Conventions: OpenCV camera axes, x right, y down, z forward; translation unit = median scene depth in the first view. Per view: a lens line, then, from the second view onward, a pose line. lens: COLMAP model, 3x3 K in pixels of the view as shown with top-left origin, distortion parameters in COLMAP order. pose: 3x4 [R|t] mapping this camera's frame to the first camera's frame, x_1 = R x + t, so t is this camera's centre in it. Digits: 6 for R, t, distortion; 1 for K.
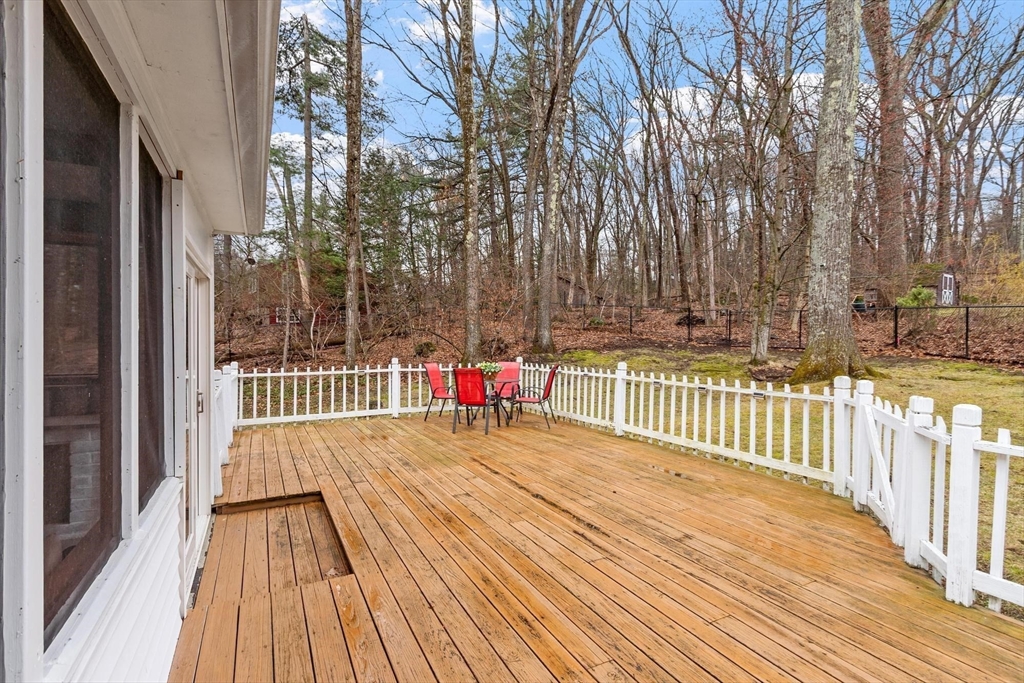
lens RADIAL K [[449.5, 0, 507.4], [0, 449.5, 342.6], [0, 0, 1]] dist [-0.013811, -0.000293]
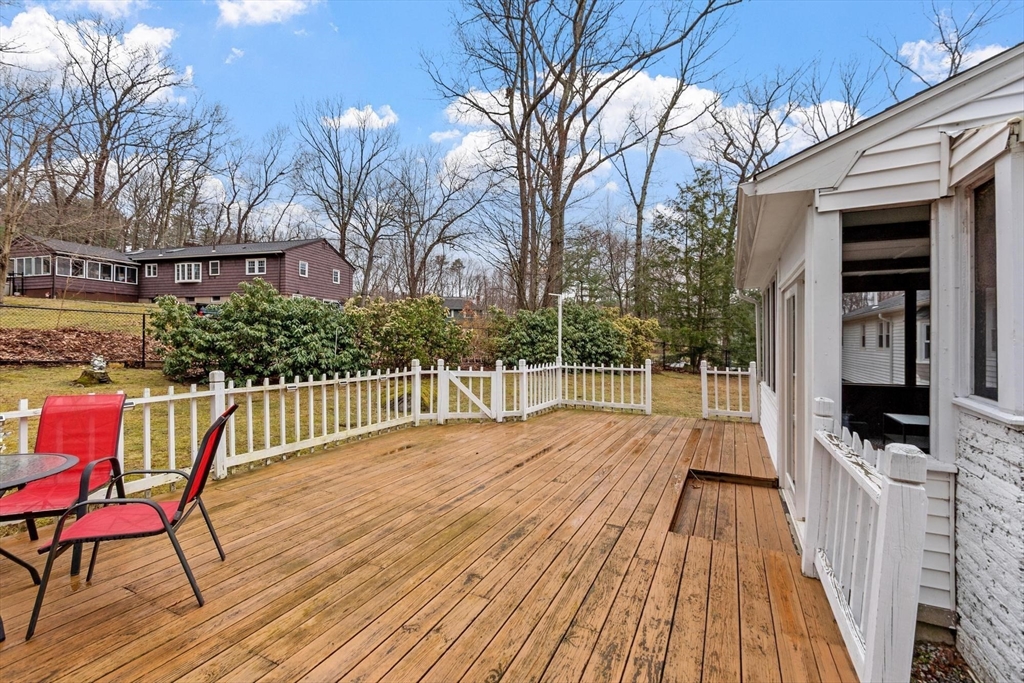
lens RADIAL K [[446.4, 0, 506.3], [0, 446.4, 342.7], [0, 0, 1]] dist [-0.003005, -0.001037]
pose [[-0.563024, -0.009928, 0.826381, -0.840198], [0.000026, 0.999928, 0.012030, -0.009539], [-0.826441, 0.006794, -0.562983, 1.560329]]
